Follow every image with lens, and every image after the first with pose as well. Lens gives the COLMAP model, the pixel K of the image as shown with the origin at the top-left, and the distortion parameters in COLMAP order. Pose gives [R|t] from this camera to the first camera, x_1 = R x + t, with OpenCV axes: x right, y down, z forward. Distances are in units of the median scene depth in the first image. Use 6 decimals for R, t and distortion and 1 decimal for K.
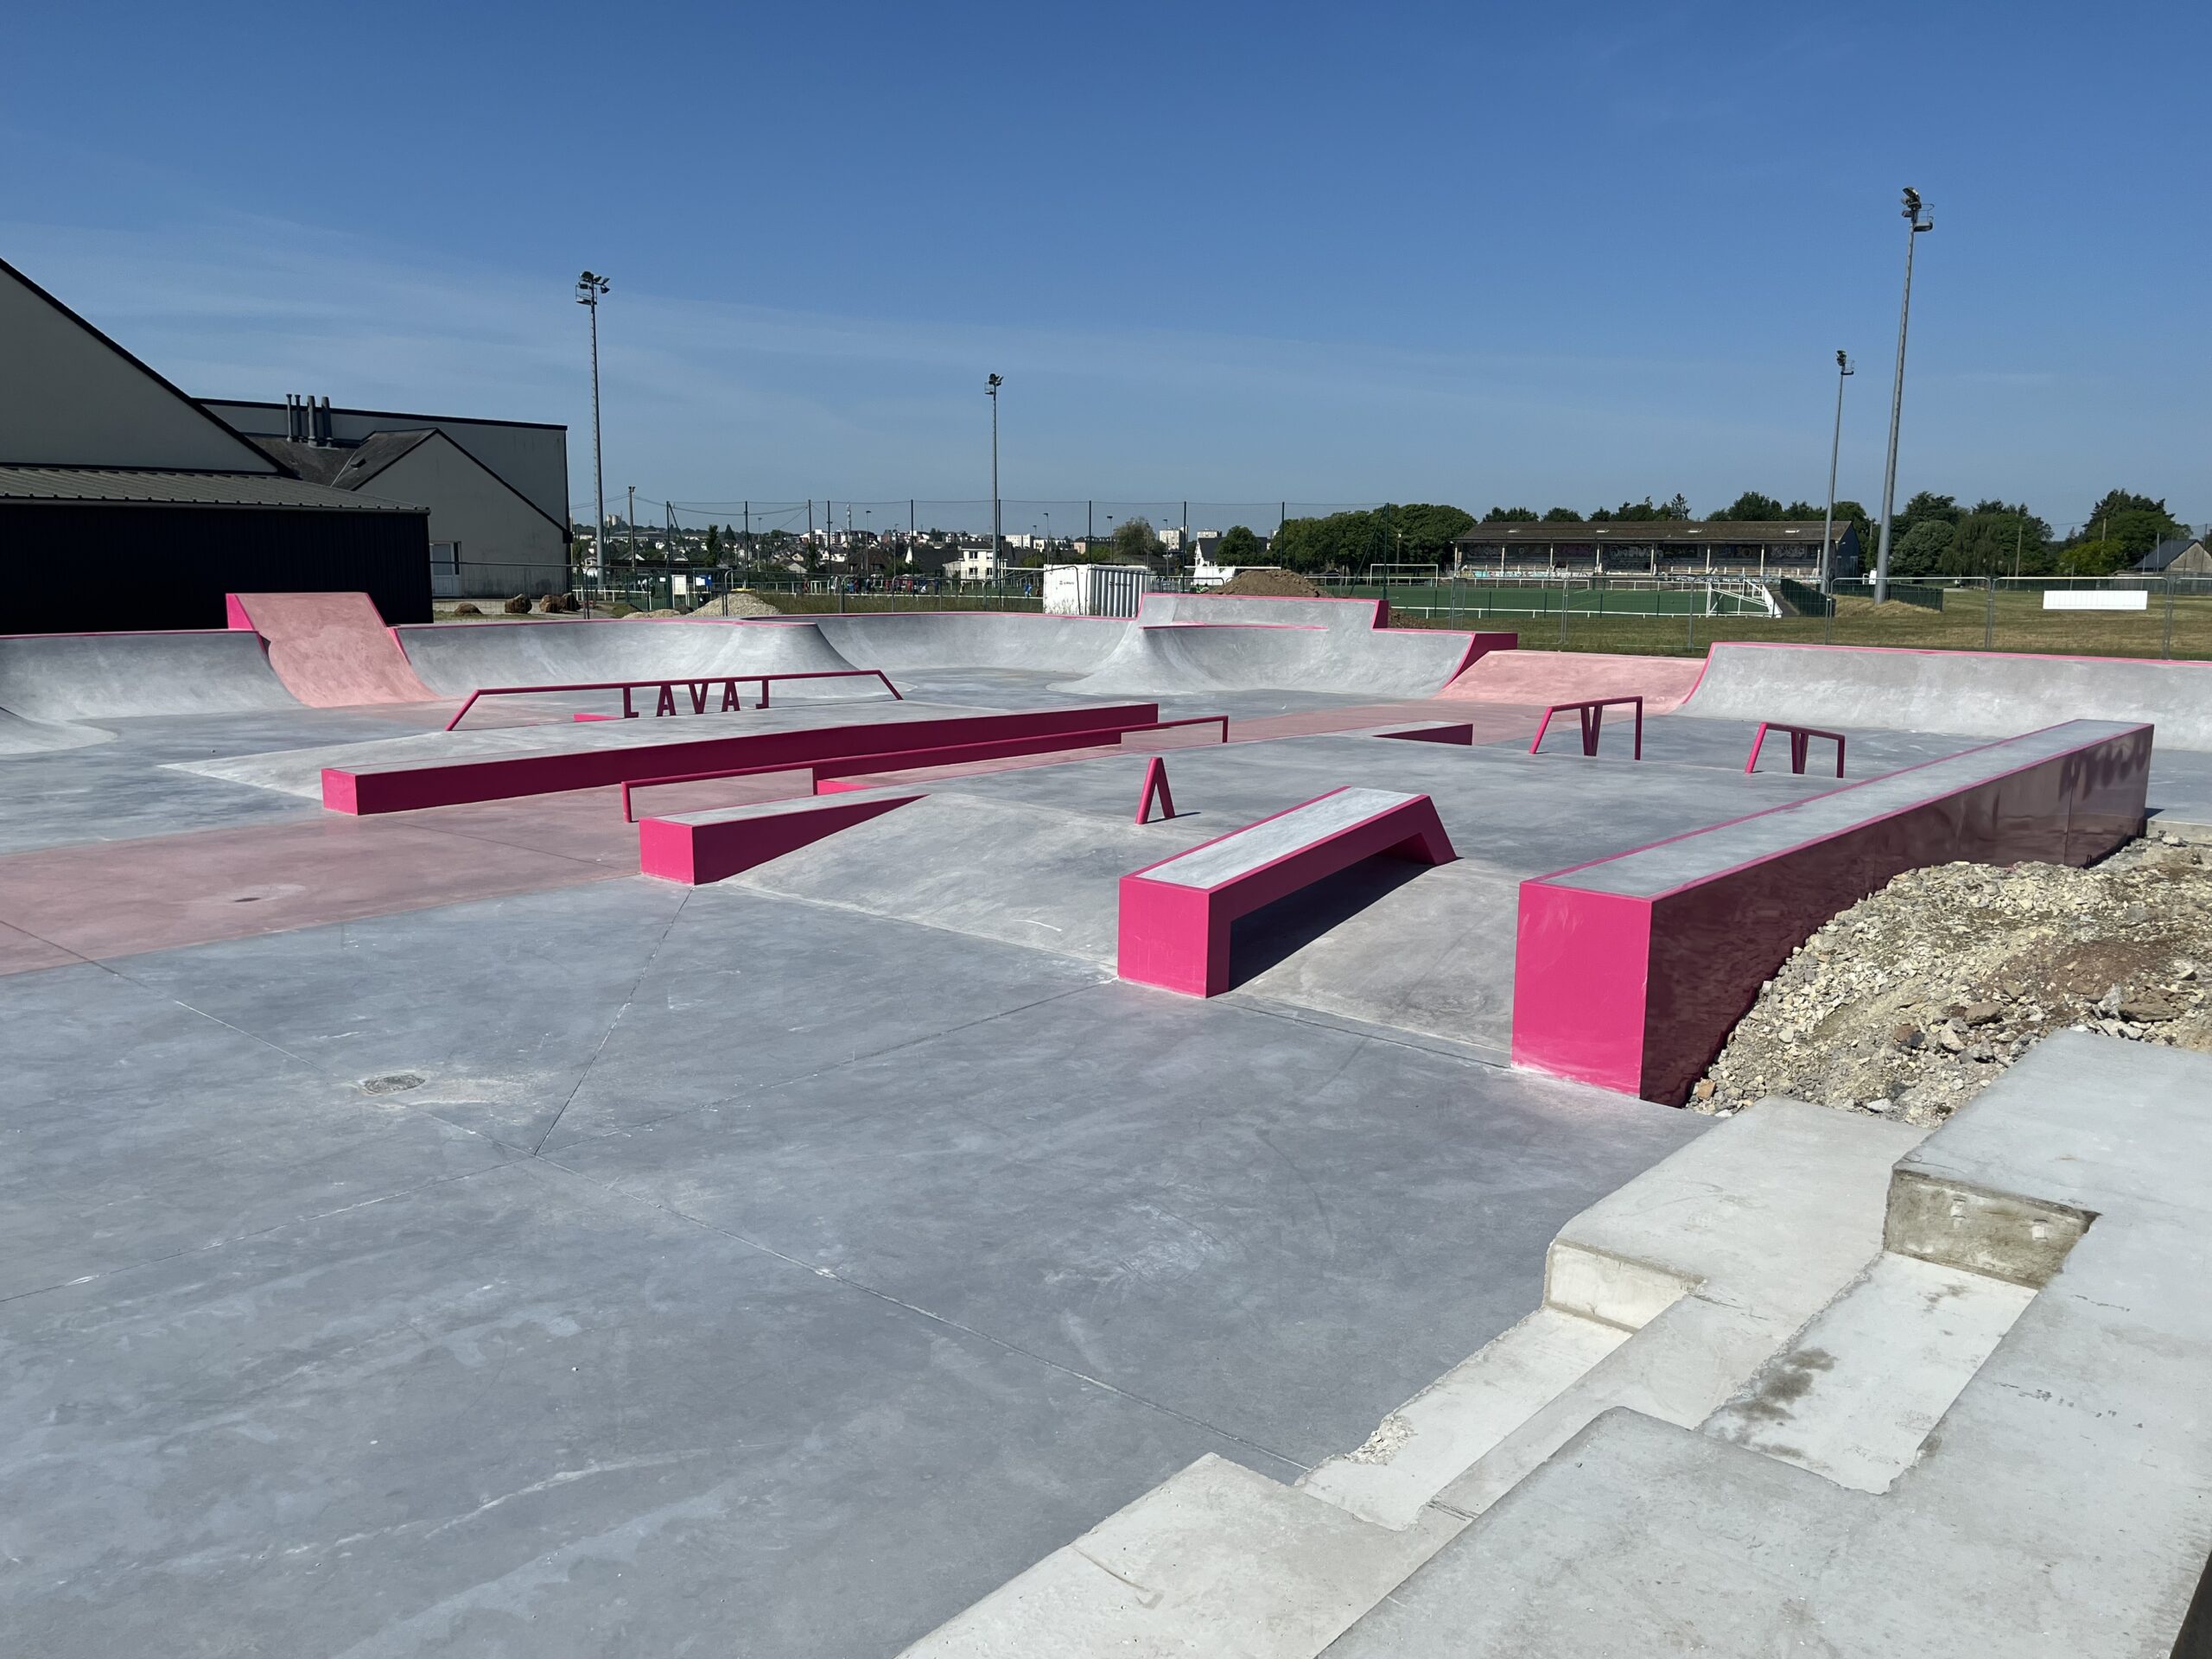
lens RADIAL K [[1738.3, 0, 1106.0], [0, 1738.3, 829.5], [0, 0, 1]] dist [0.079905, -0.112527]
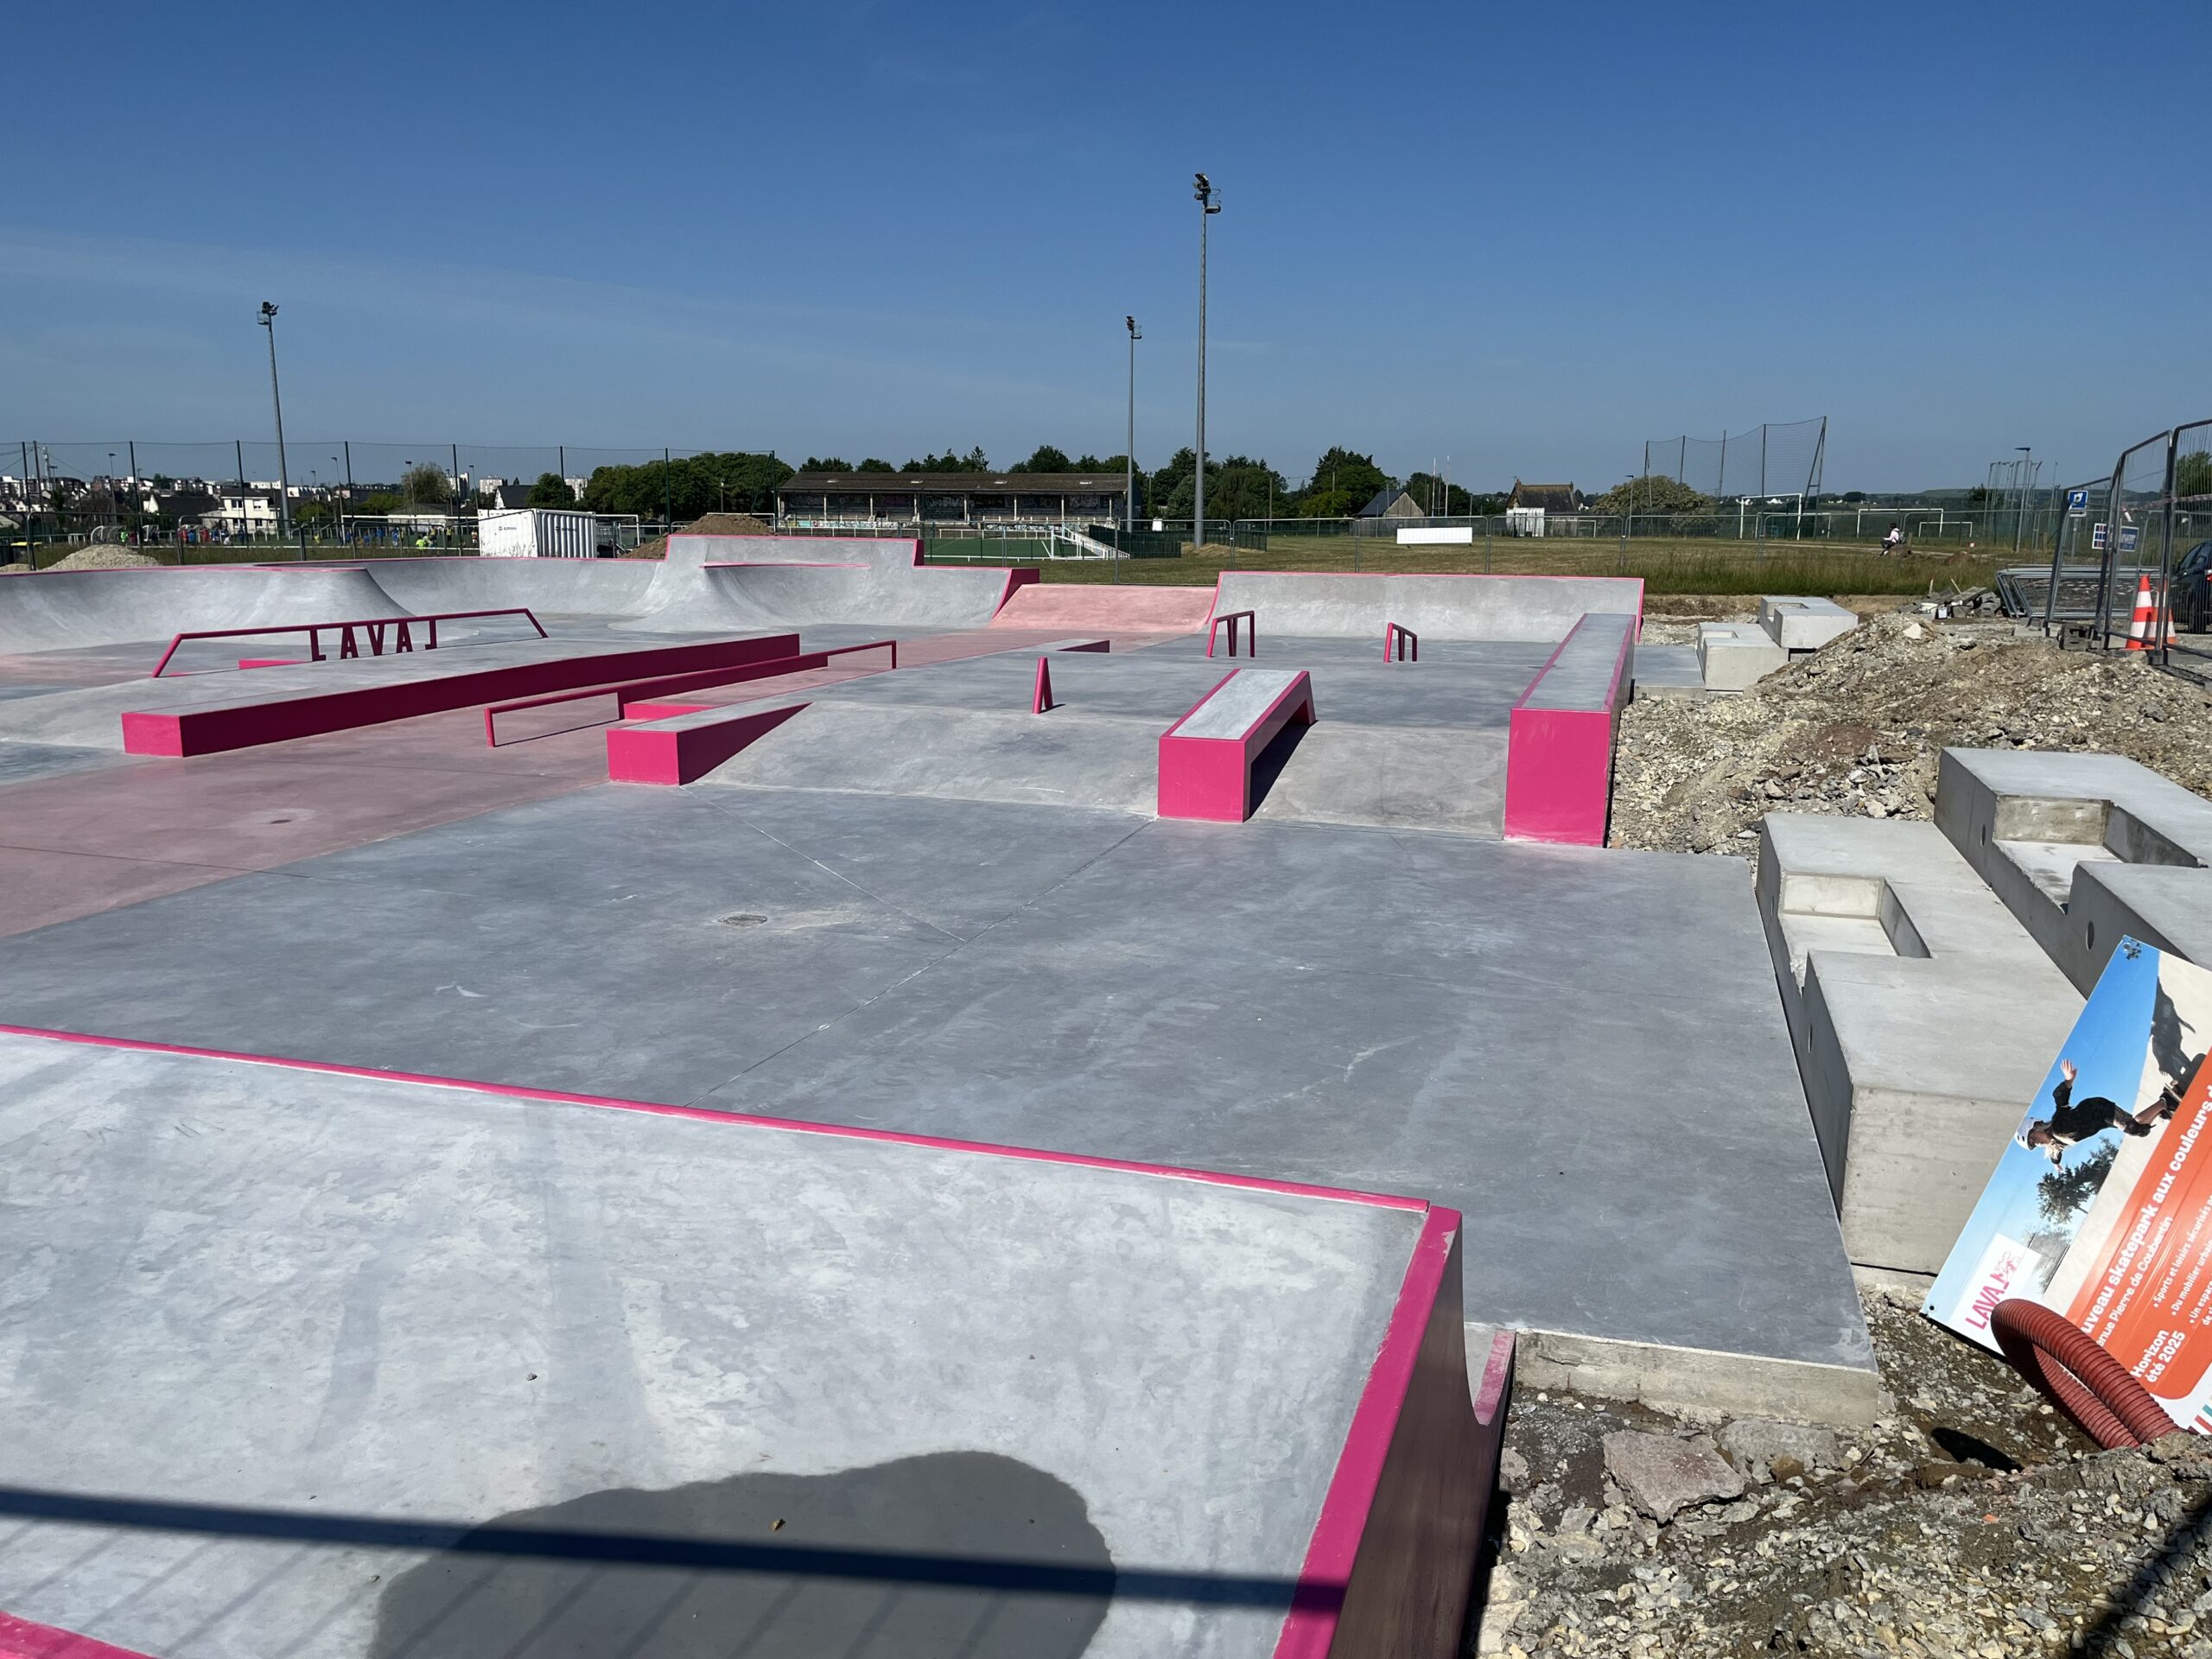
lens RADIAL K [[1738.3, 0, 1106.0], [0, 1738.3, 829.5], [0, 0, 1]] dist [0.079905, -0.112527]
pose [[0.923155, -0.075352, 0.376972, -0.281326], [0.064965, 0.997077, 0.040212, 0.022548], [-0.378900, -0.012632, 0.925351, -0.093129]]
